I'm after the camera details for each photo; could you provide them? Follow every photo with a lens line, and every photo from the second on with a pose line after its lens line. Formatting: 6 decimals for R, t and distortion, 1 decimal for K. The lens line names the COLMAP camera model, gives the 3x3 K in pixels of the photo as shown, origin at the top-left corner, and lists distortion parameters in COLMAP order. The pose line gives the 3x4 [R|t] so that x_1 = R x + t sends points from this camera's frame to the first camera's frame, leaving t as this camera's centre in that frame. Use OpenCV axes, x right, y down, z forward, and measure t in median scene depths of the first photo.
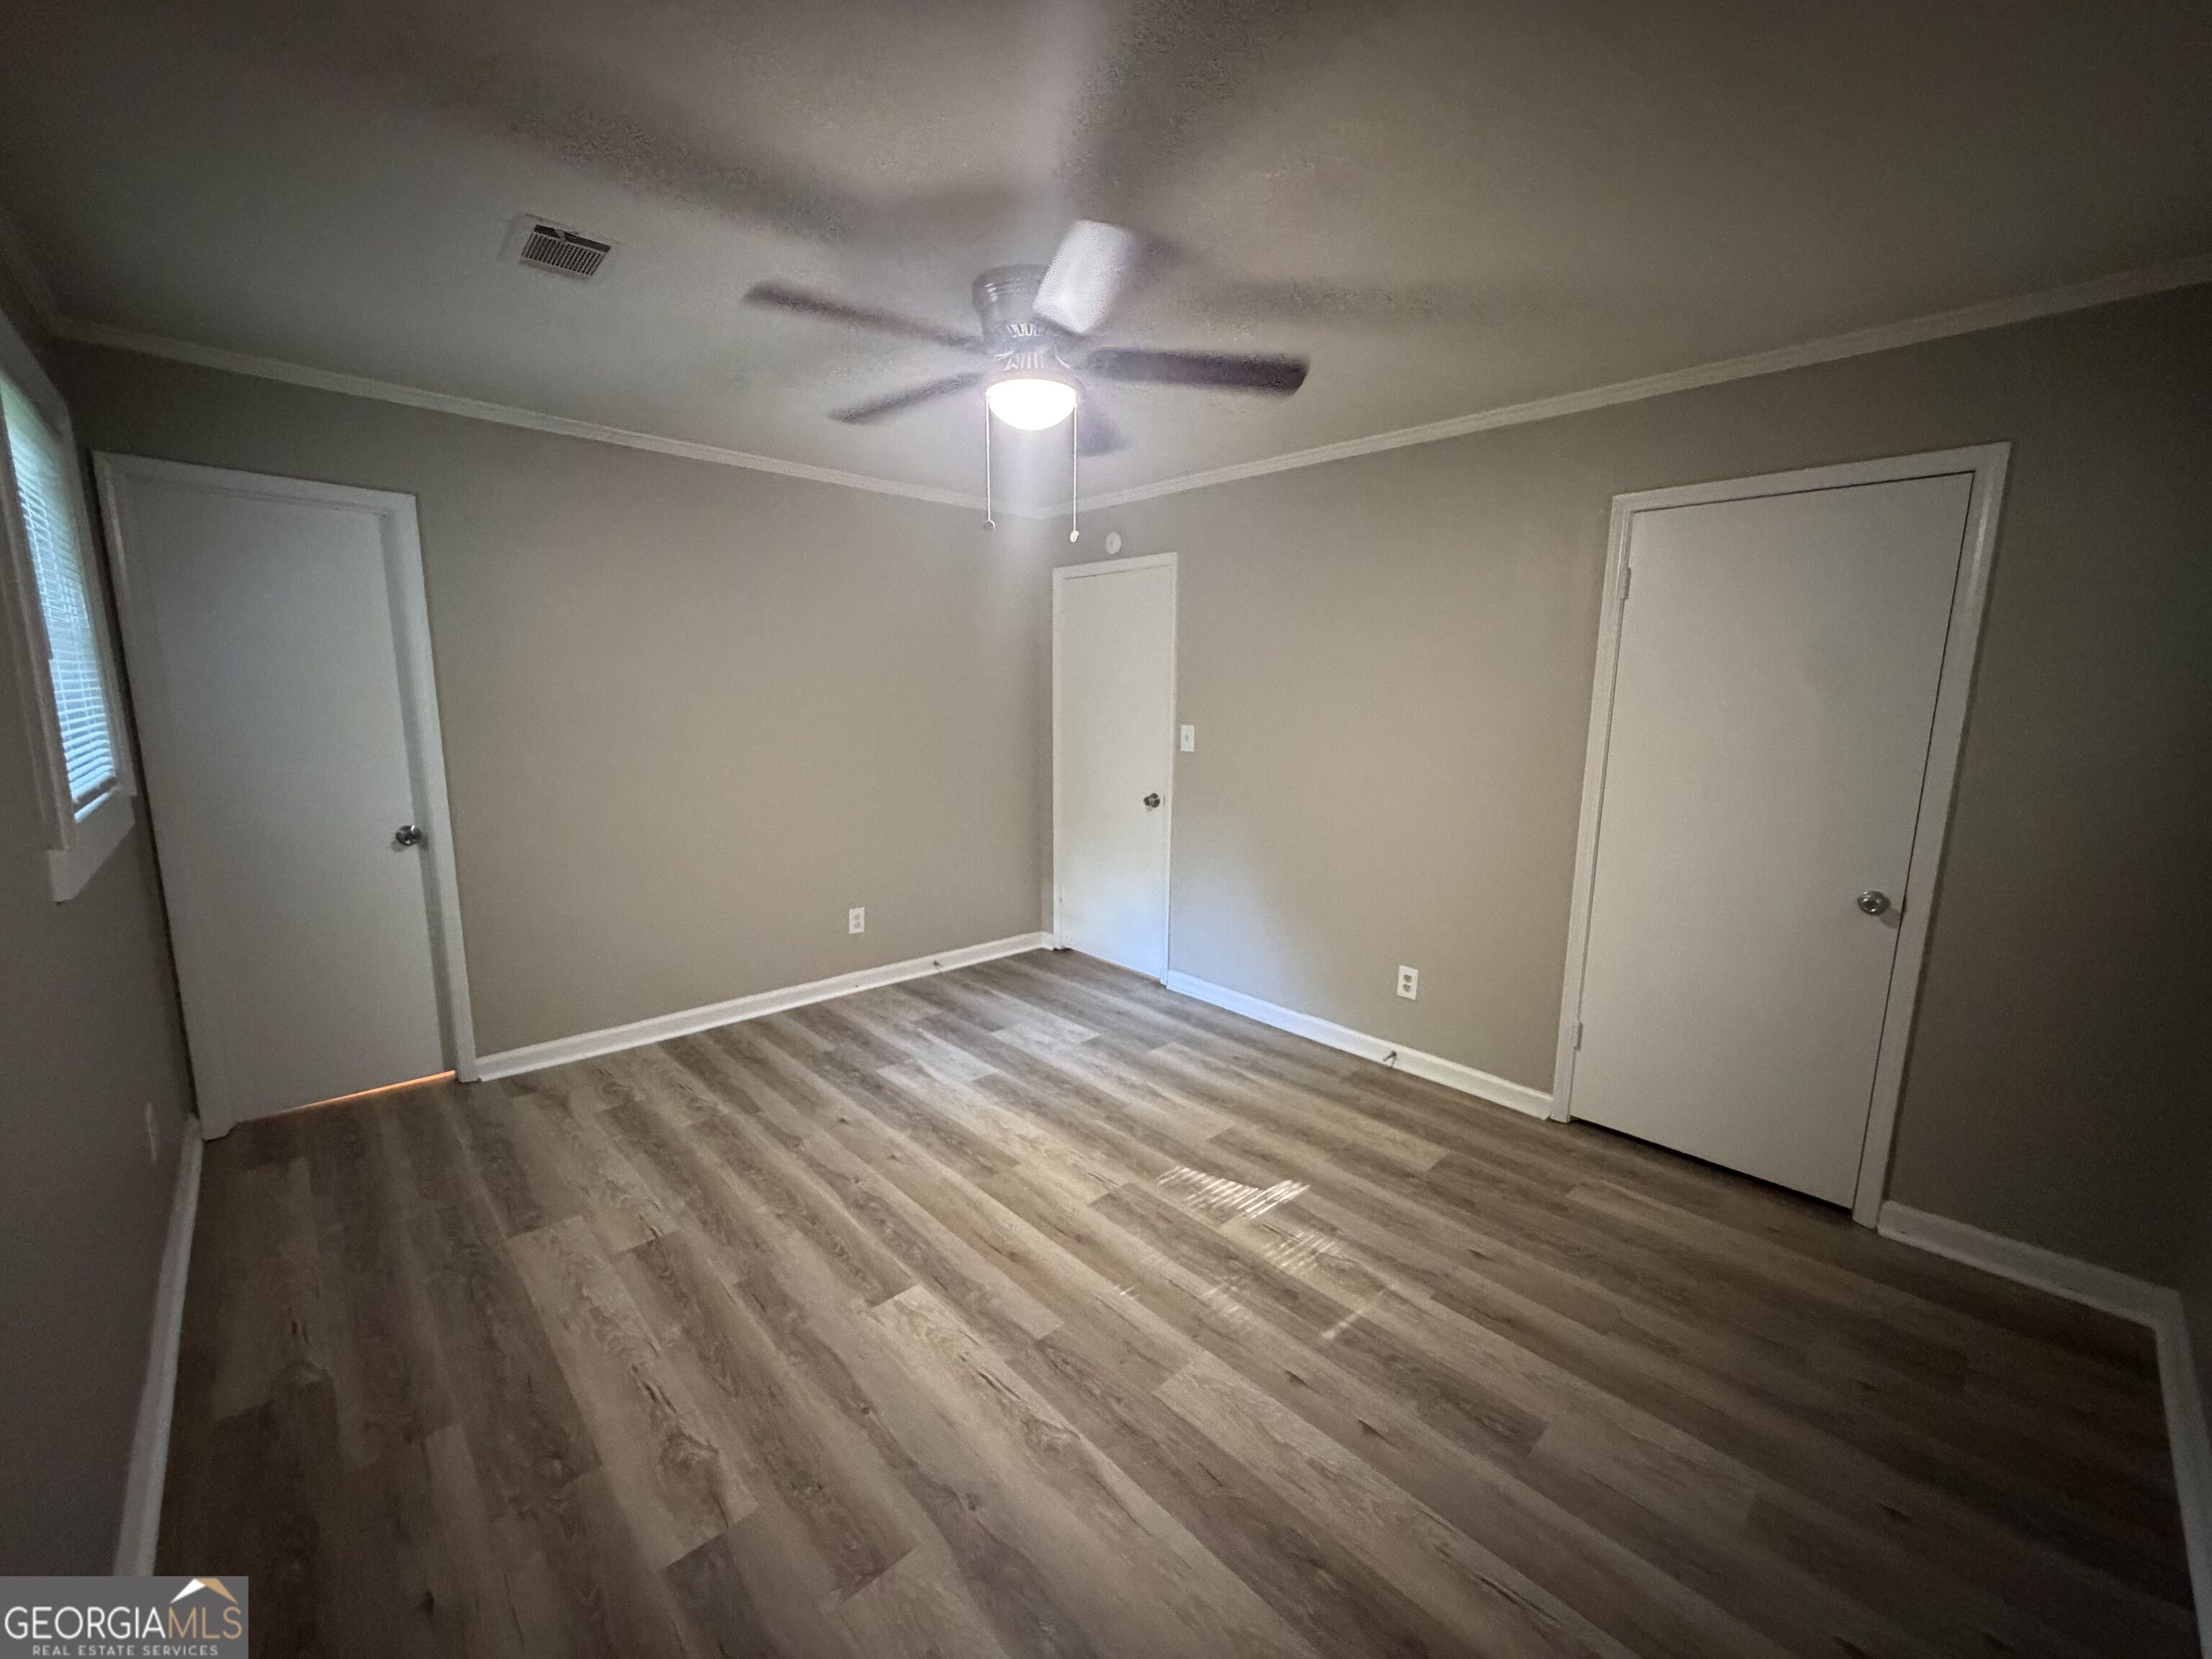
lens RADIAL K [[877.3, 0, 1096.5], [0, 877.3, 828.3], [0, 0, 1]] dist [0.000421, 0.000133]
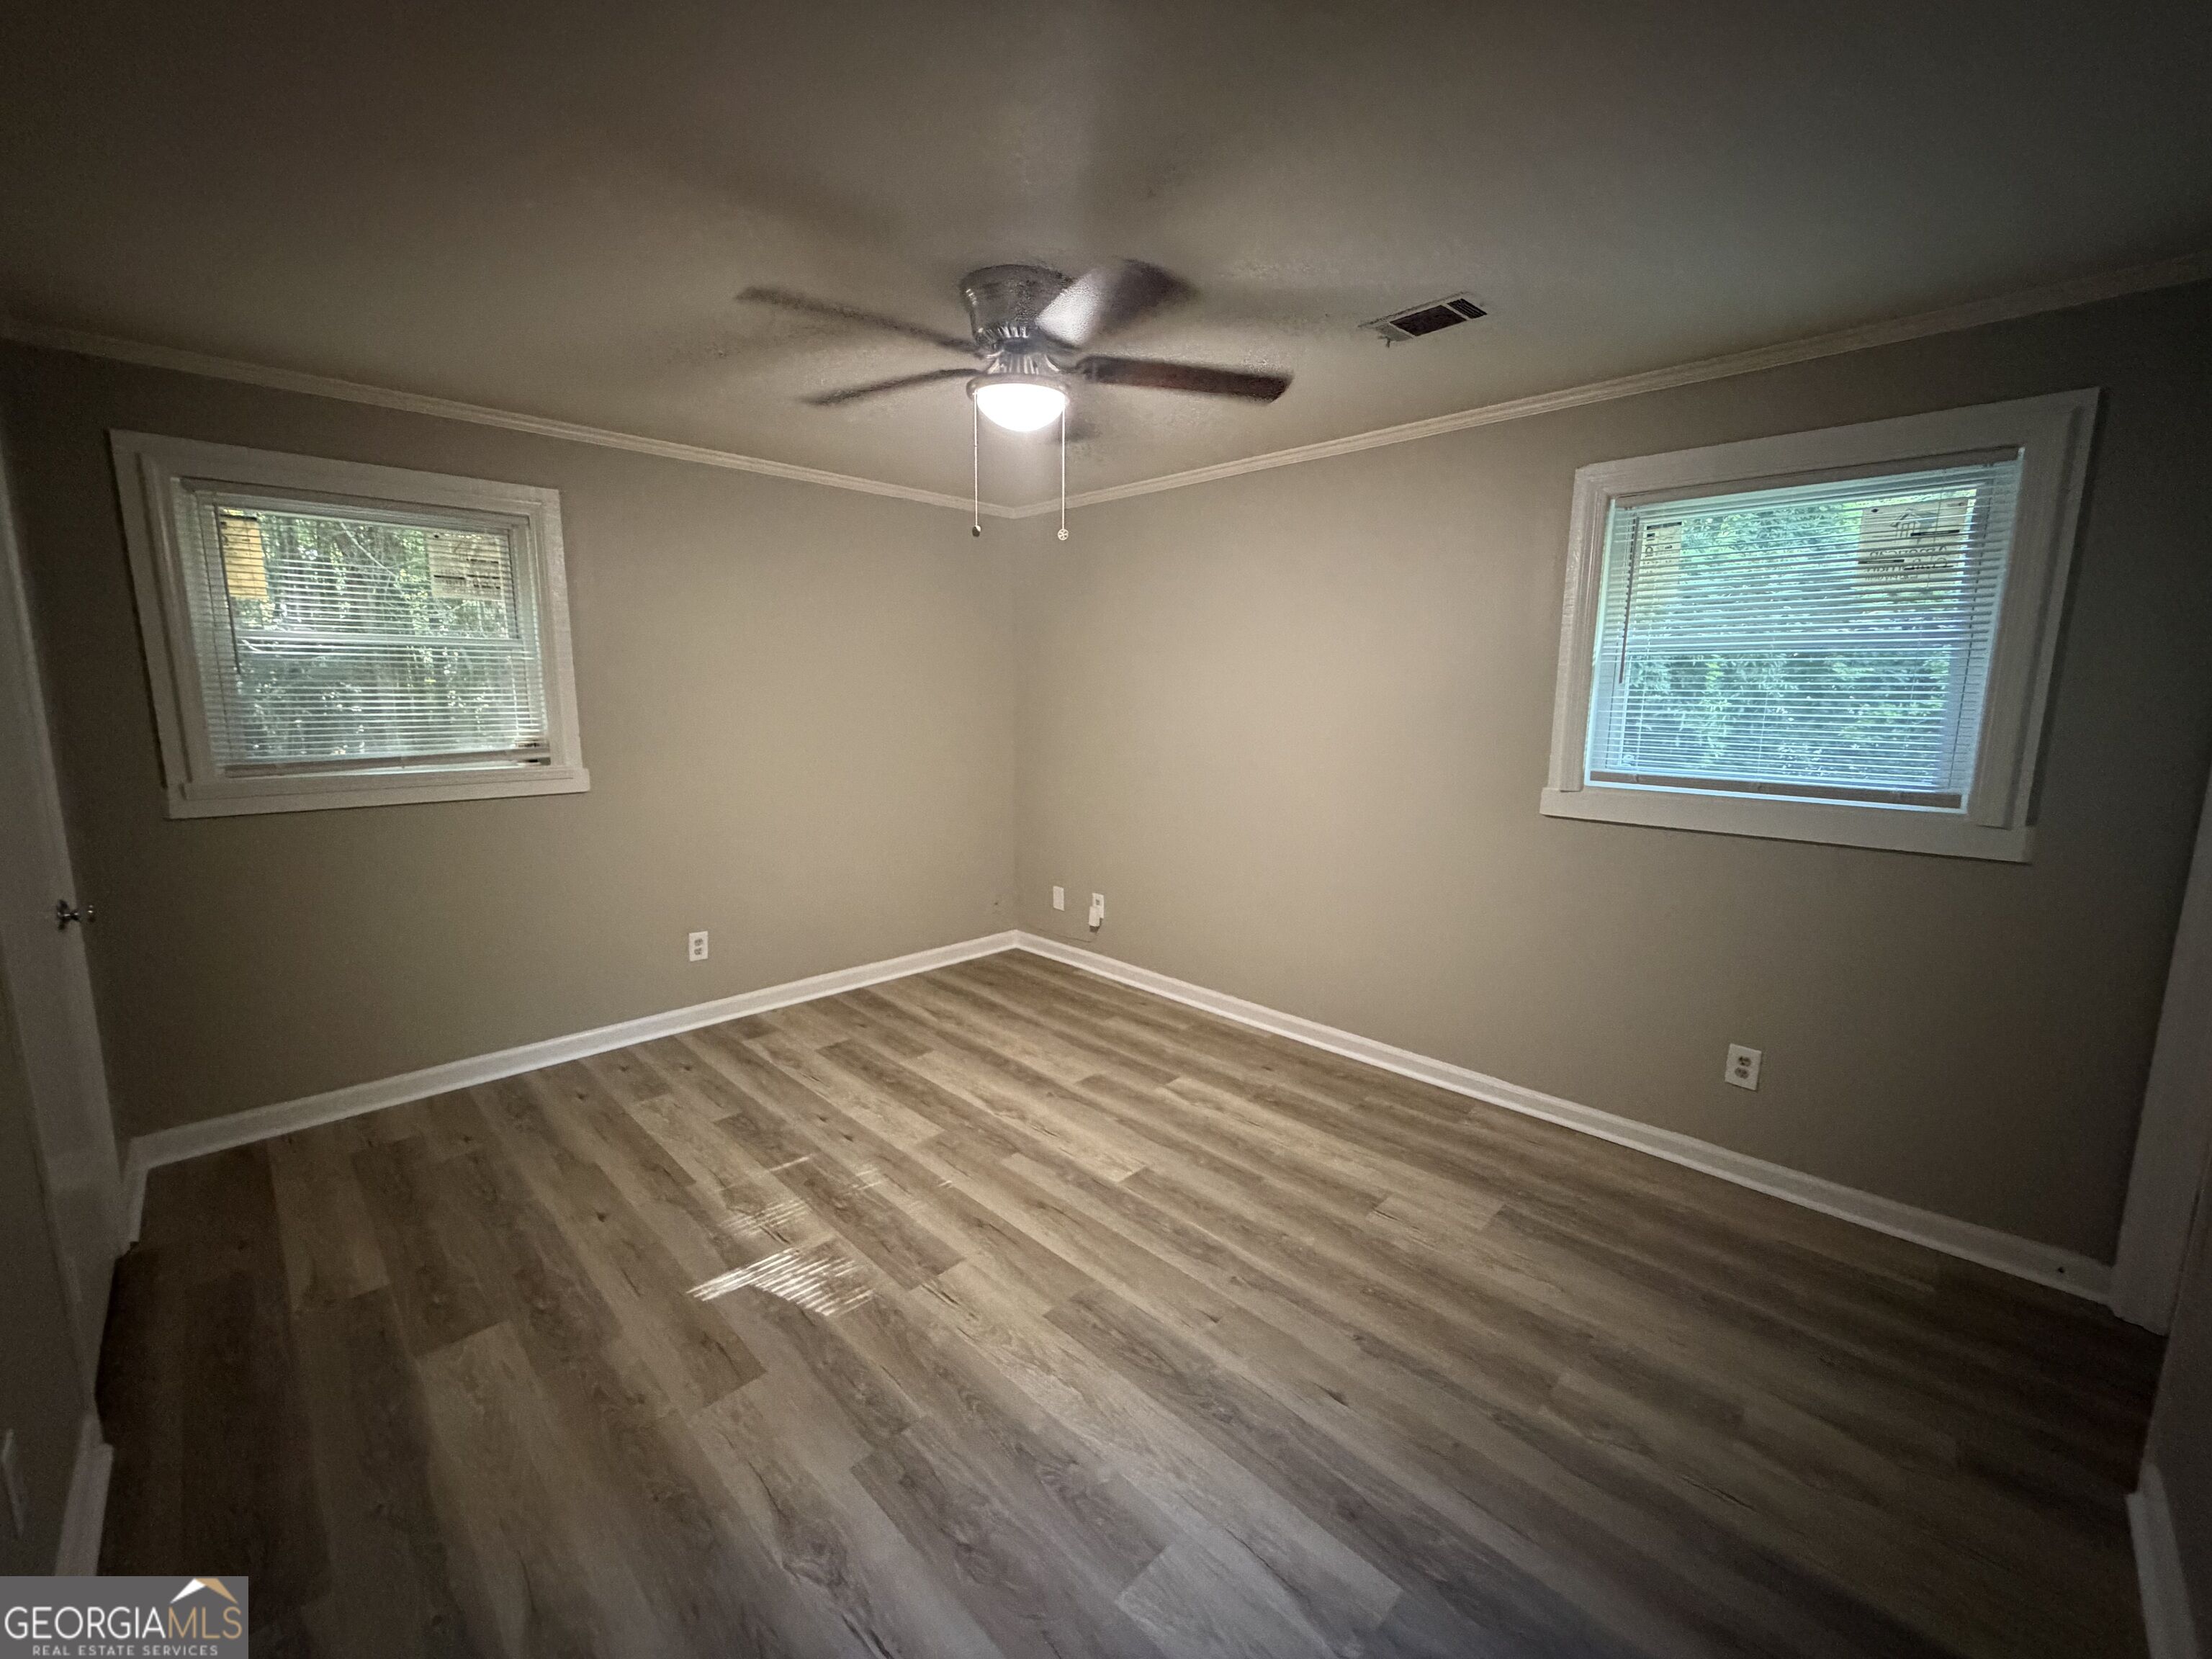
lens RADIAL K [[878.5, 0, 1098.9], [0, 878.5, 827.6], [0, 0, 1]] dist [-0.005627, 0.000038]
pose [[-0.999153, -0.019603, -0.036174, -0.112126], [-0.029983, 0.948992, 0.313872, -0.297026], [0.028176, 0.314691, -0.948776, 1.808112]]
